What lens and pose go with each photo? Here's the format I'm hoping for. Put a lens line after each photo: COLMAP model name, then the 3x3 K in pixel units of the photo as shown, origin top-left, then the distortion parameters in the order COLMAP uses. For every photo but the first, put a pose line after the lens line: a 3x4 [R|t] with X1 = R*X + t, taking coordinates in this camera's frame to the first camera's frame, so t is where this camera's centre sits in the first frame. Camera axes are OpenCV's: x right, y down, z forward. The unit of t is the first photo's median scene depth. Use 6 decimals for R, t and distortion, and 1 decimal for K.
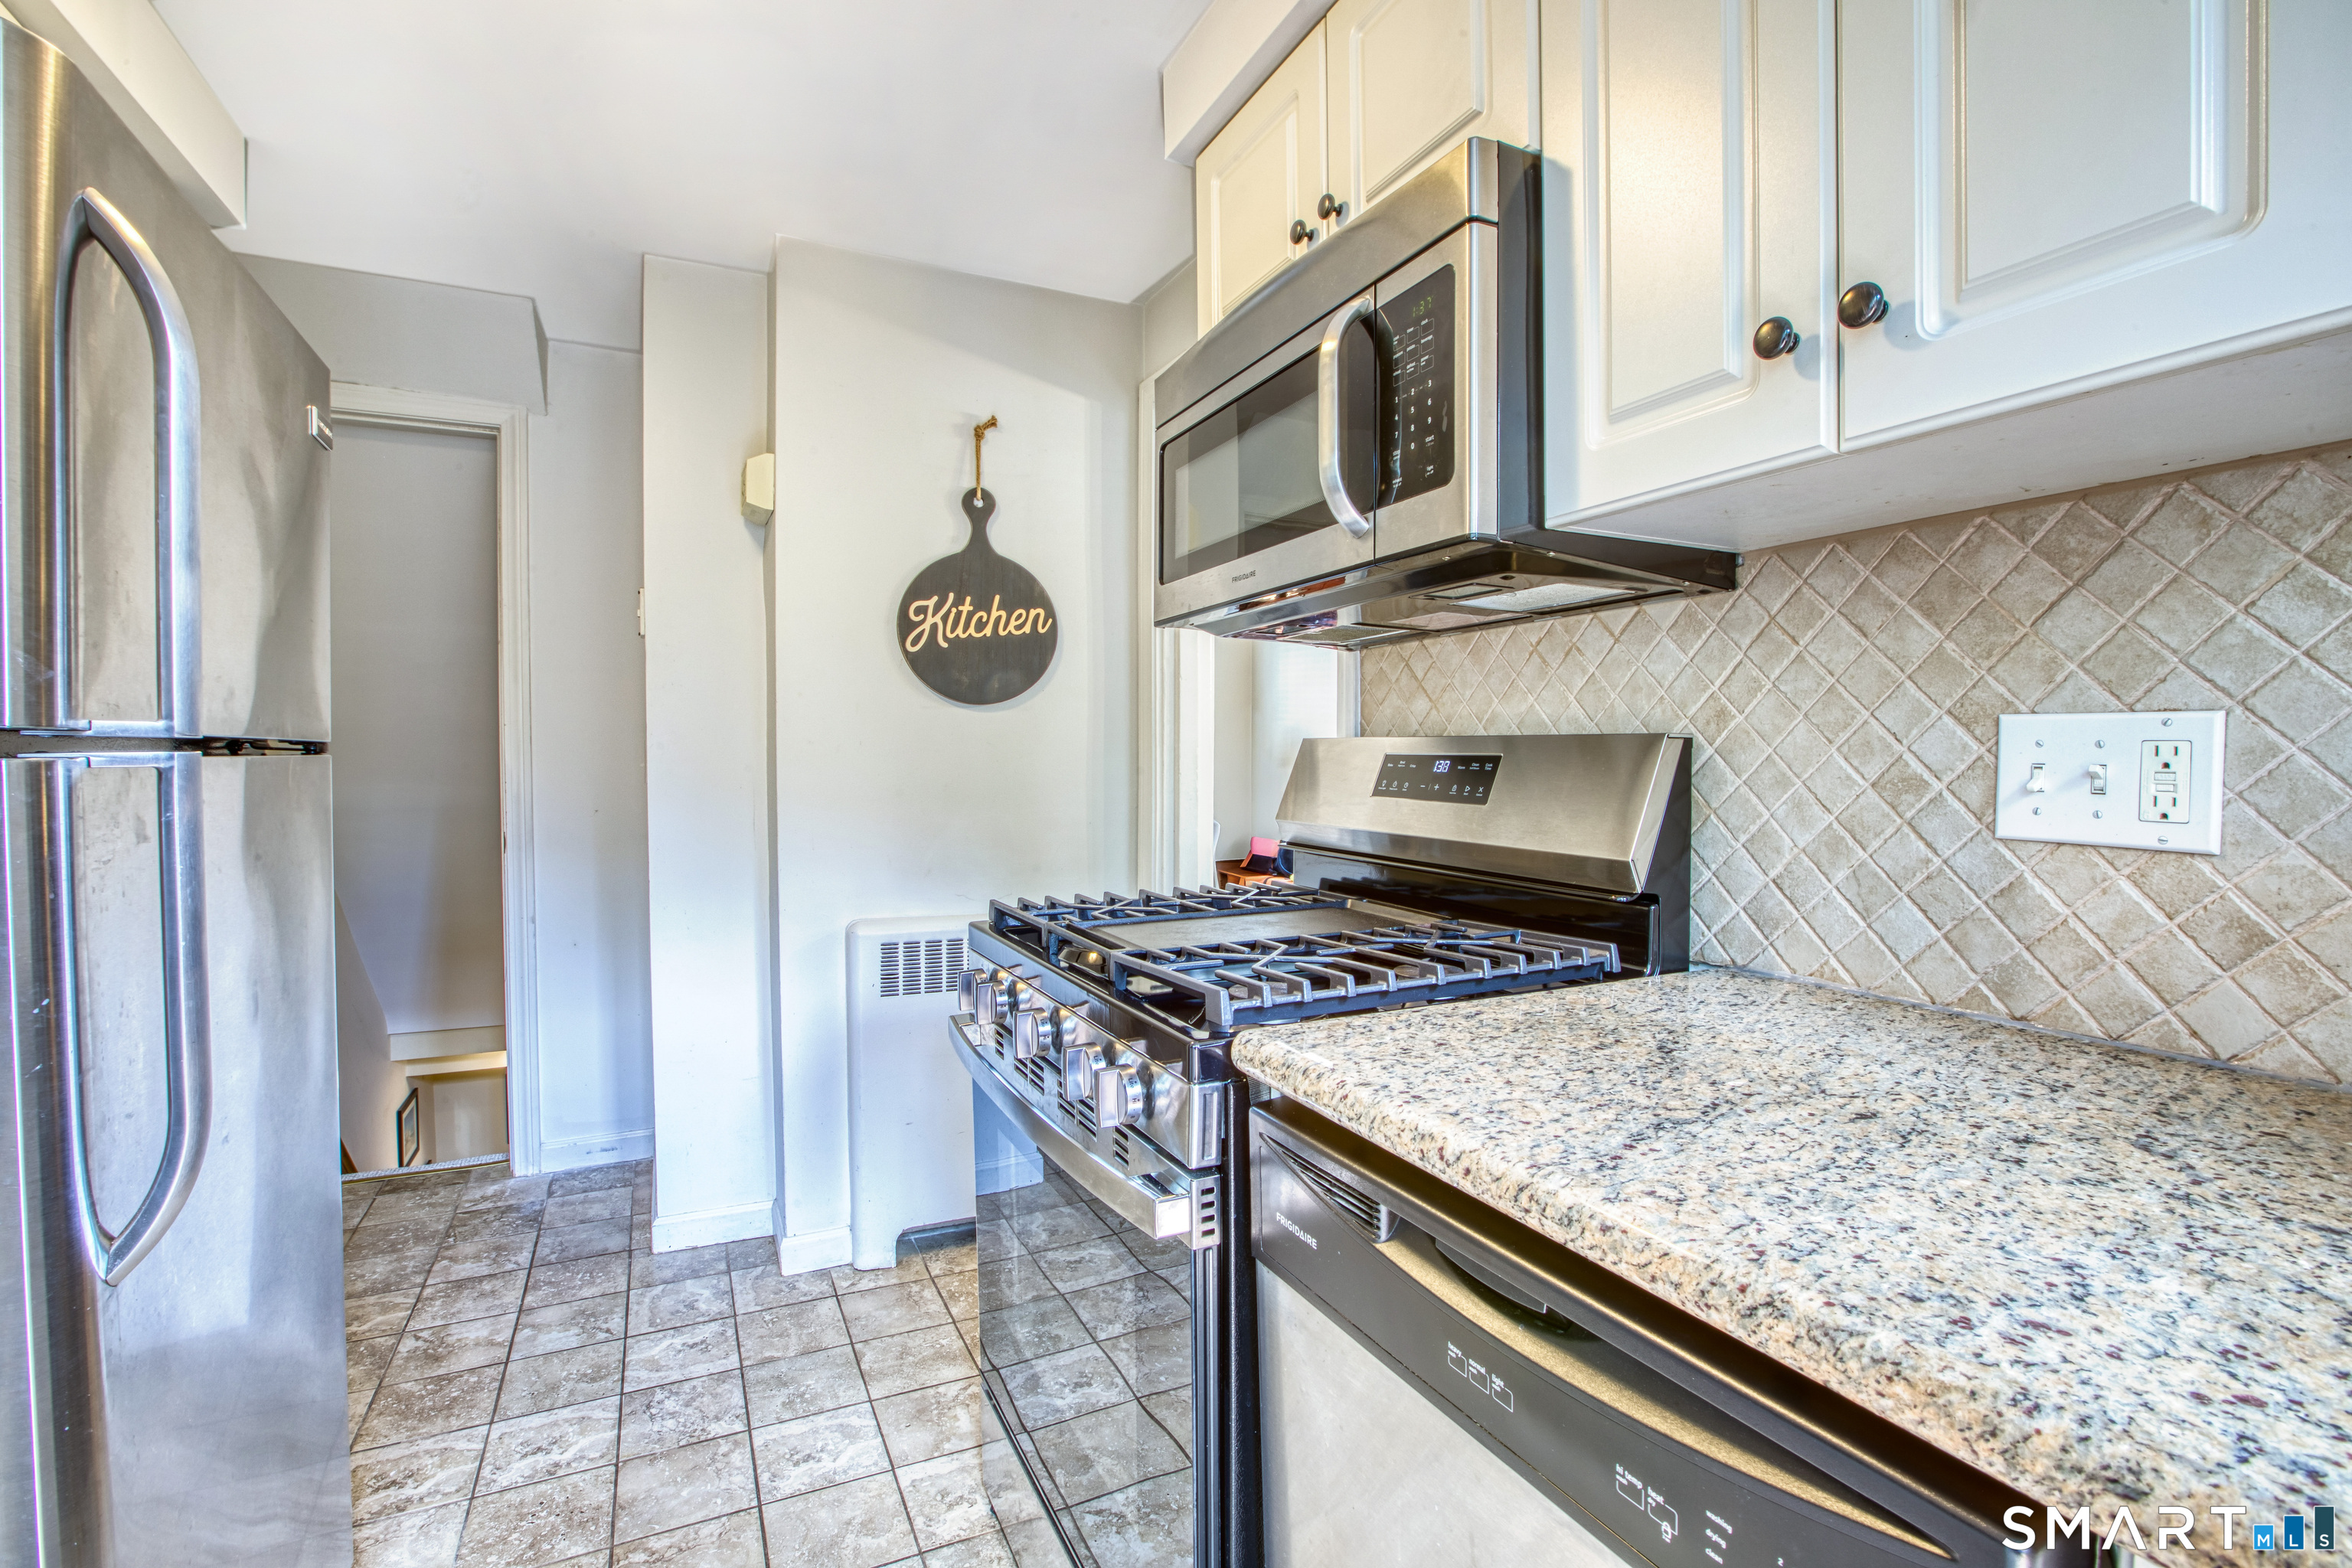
lens RADIAL K [[1065.6, 0, 1180.7], [0, 1065.6, 792.8], [0, 0, 1]] dist [-0.077674, 0.036417]
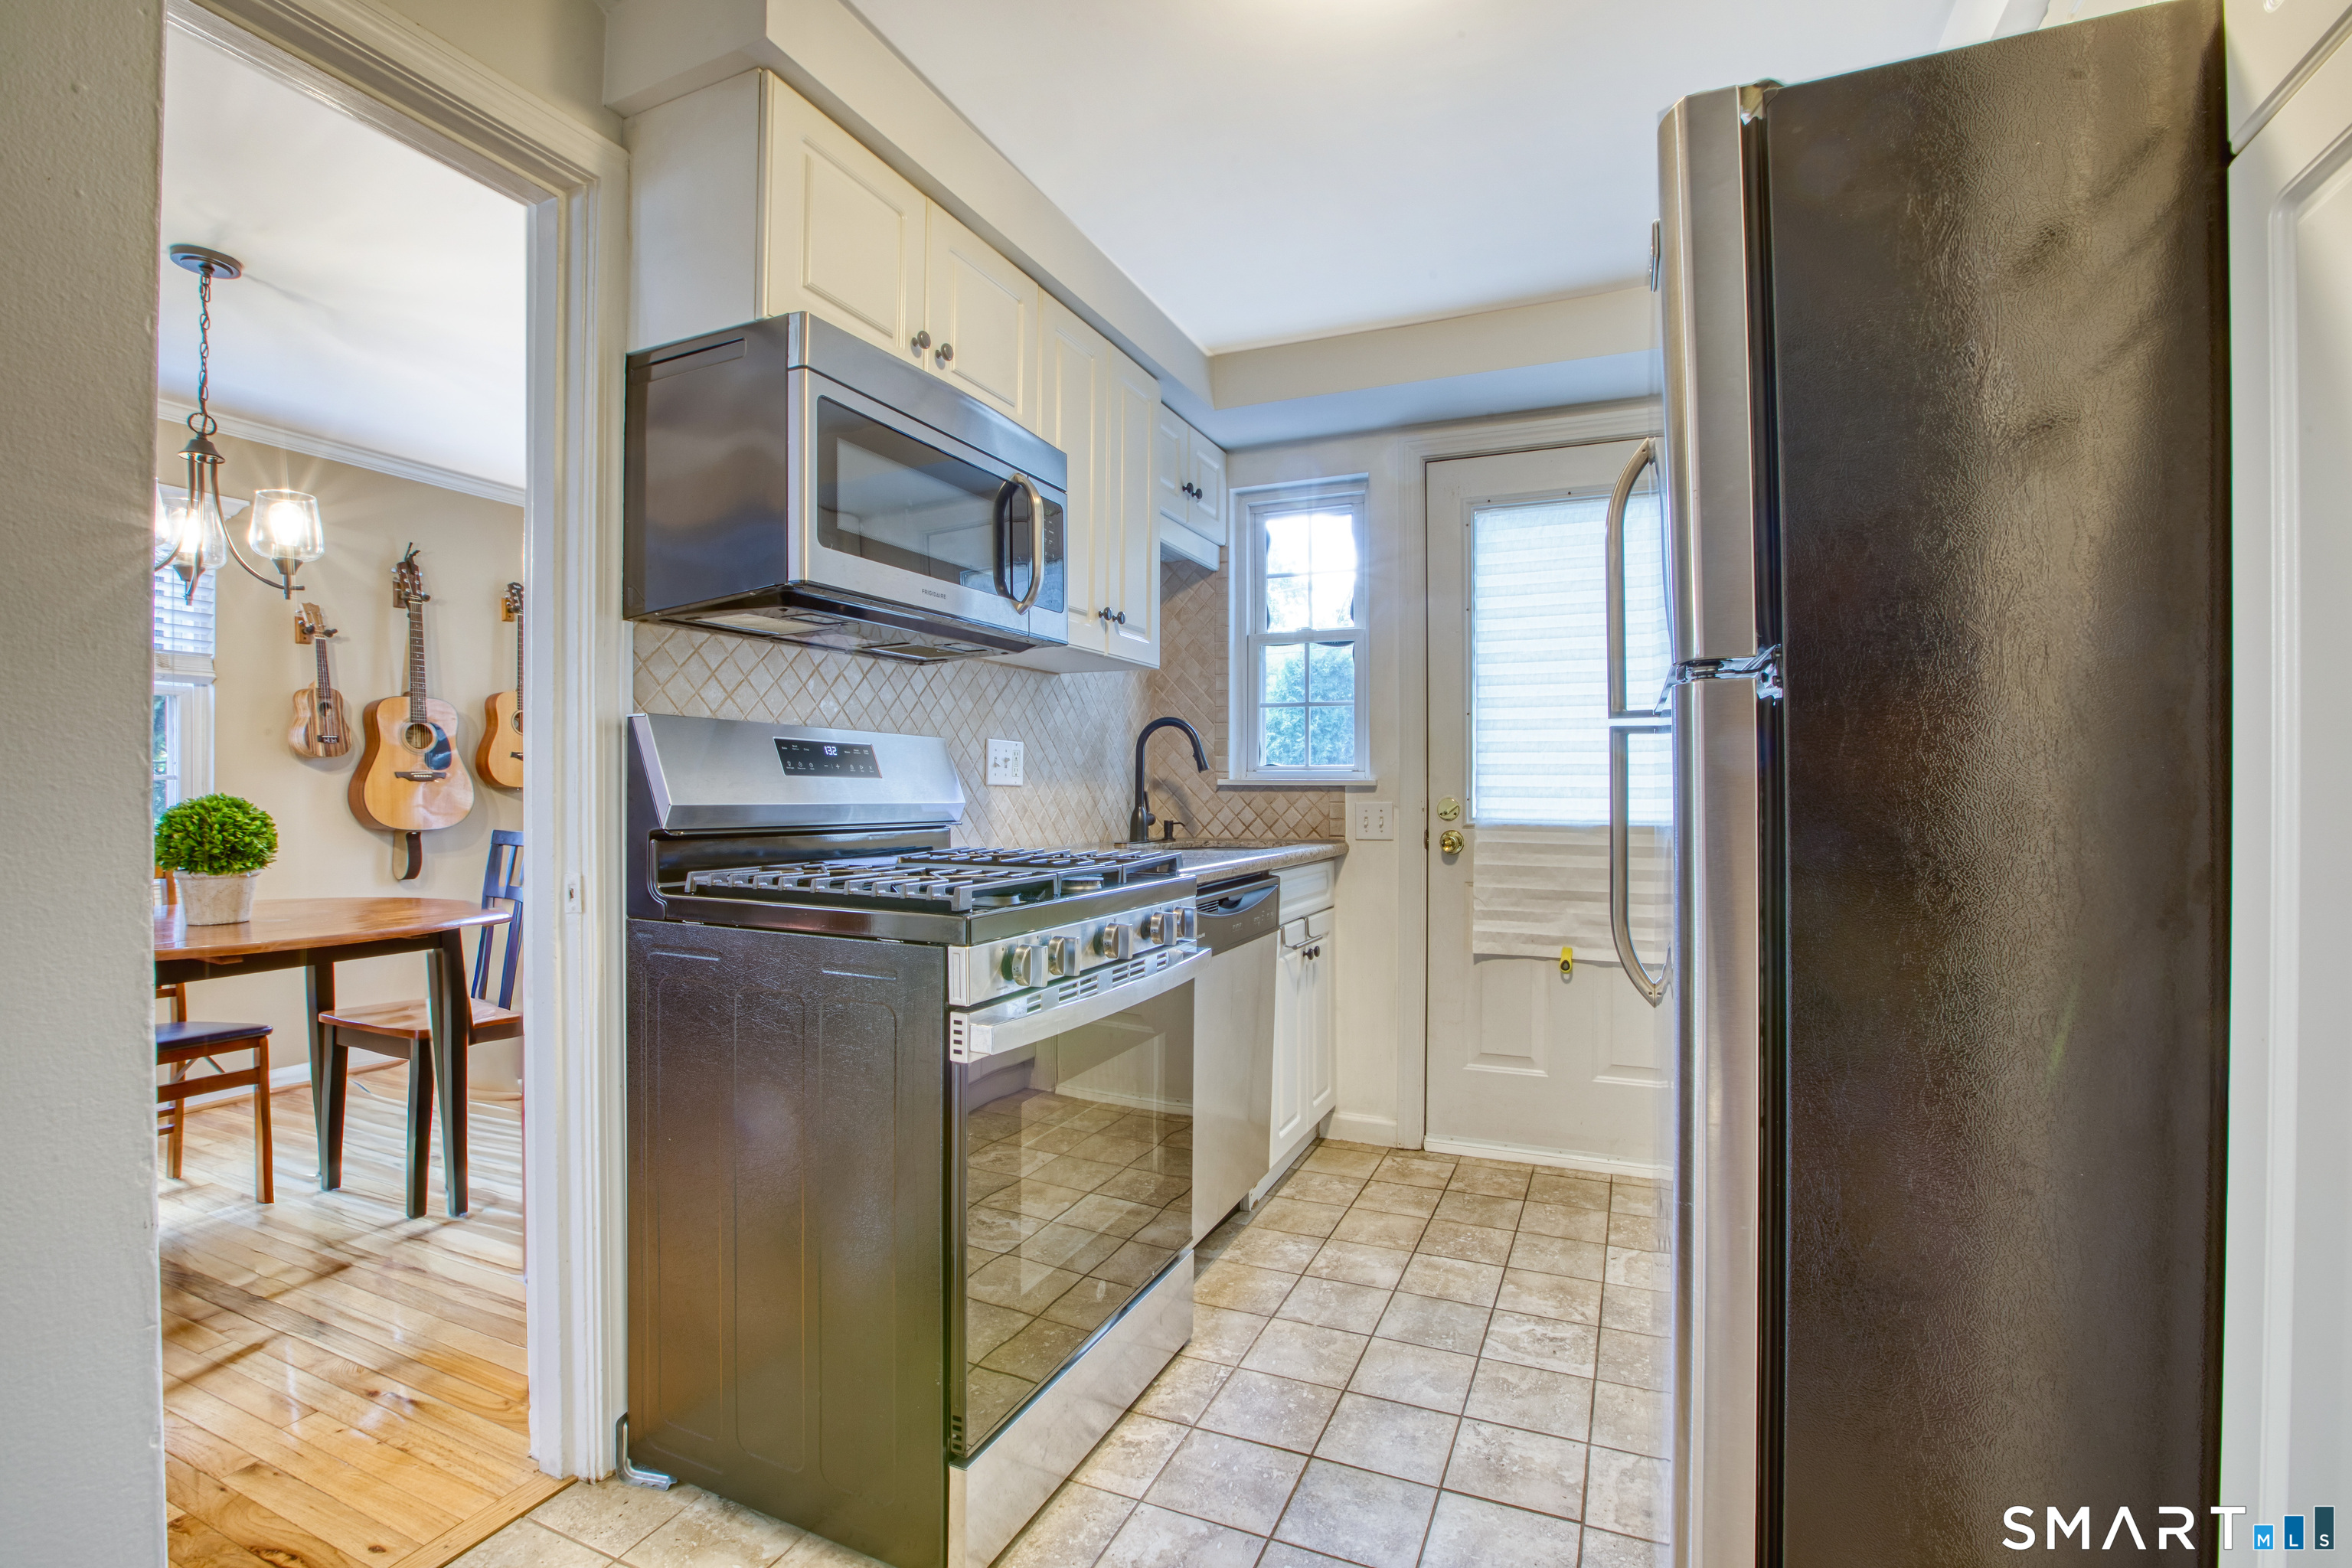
lens RADIAL K [[1065.6, 0, 1180.7], [0, 1065.6, 792.8], [0, 0, 1]] dist [-0.077674, 0.036417]
pose [[-0.649674, -0.006815, 0.760182, -1.258121], [0.023441, 0.999305, 0.028992, -0.003050], [-0.759851, 0.036654, -0.649063, 2.084111]]
